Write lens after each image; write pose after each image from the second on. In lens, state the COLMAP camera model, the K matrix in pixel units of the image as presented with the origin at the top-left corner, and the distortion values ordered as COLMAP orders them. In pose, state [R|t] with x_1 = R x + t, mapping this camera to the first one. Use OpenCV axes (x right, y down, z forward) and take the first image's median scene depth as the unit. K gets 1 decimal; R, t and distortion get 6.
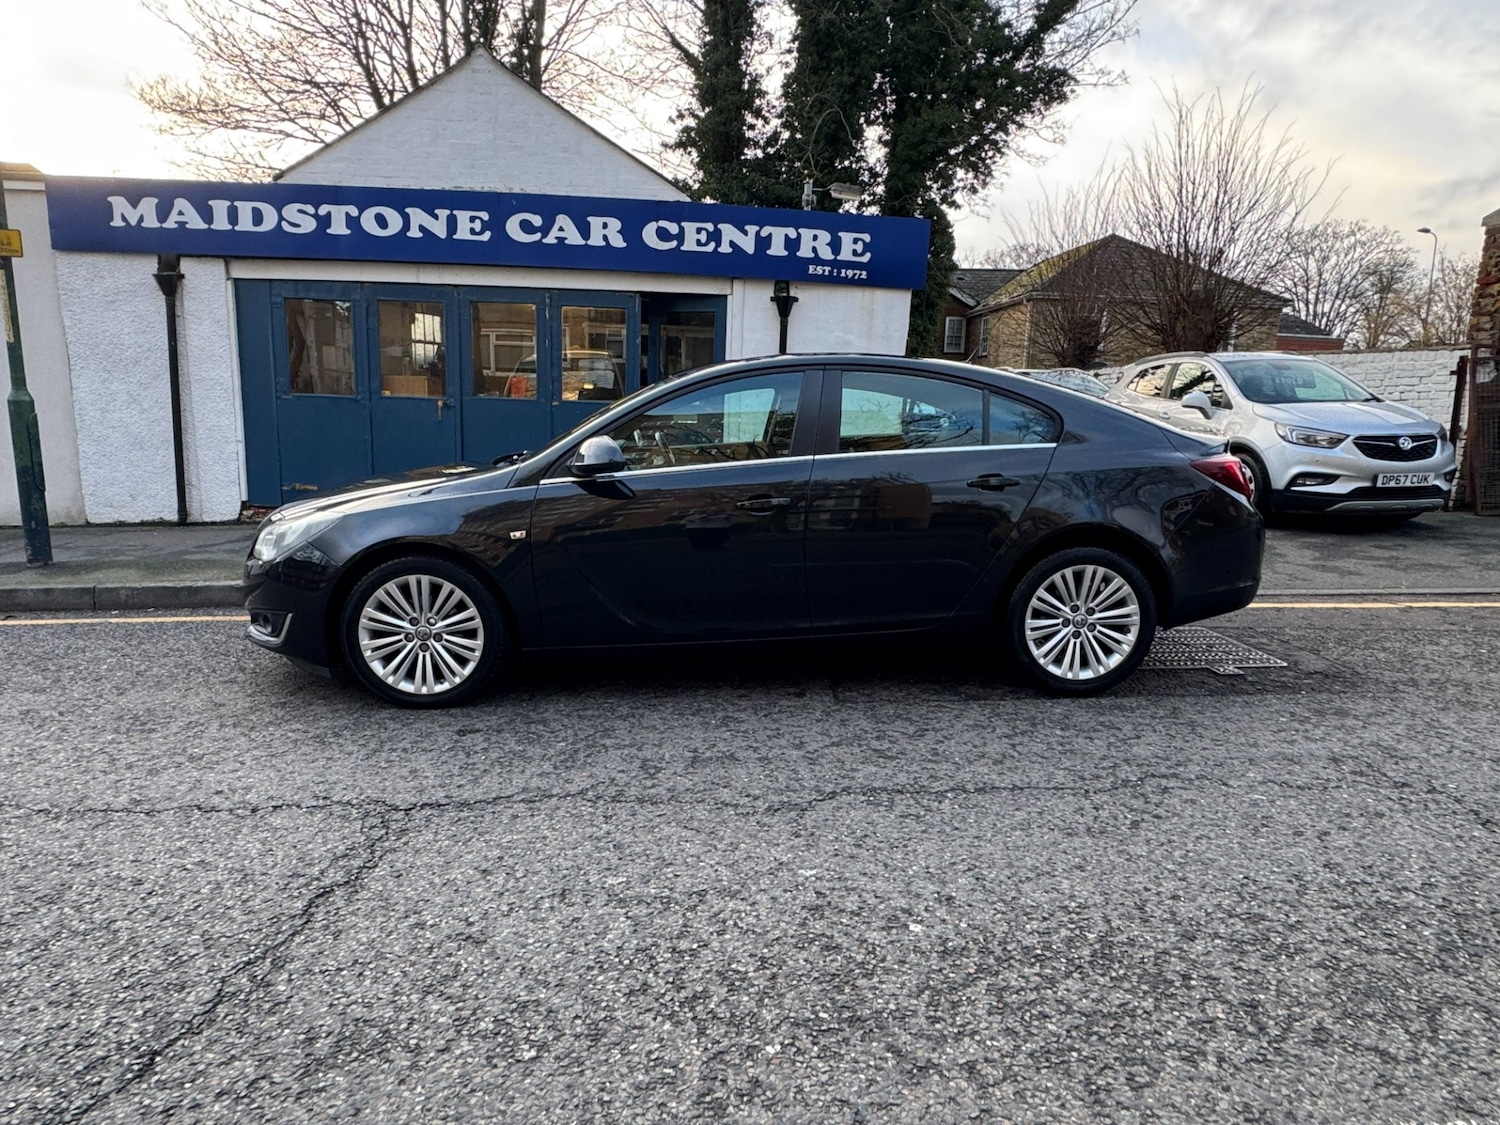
lens RADIAL K [[903.6, 0, 749.9], [0, 903.6, 568.4], [0, 0, 1]] dist [-0.002508, 0.001646]
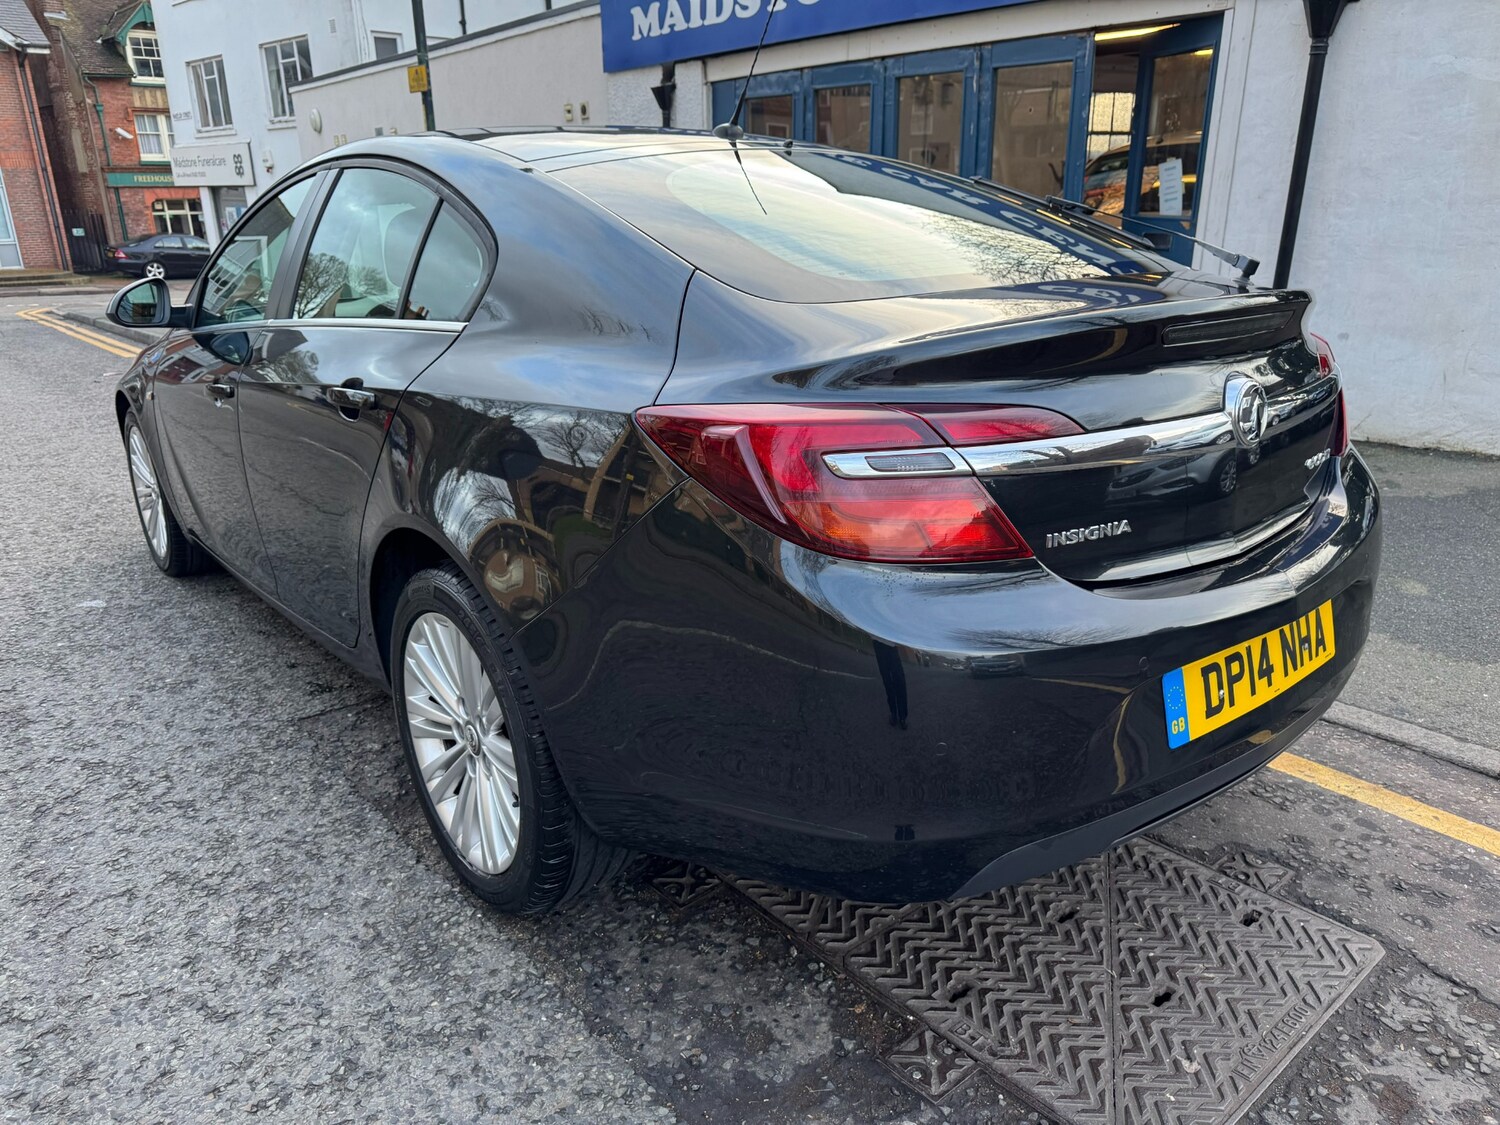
lens RADIAL K [[1056.8, 0, 751.1], [0, 1056.8, 572.9], [0, 0, 1]] dist [0.032881, -0.035880]
pose [[0.586371, 0.241299, -0.773268, 0.402287], [-0.128402, 0.970220, 0.205391, -0.069781], [0.799801, -0.021146, 0.599893, 0.391001]]
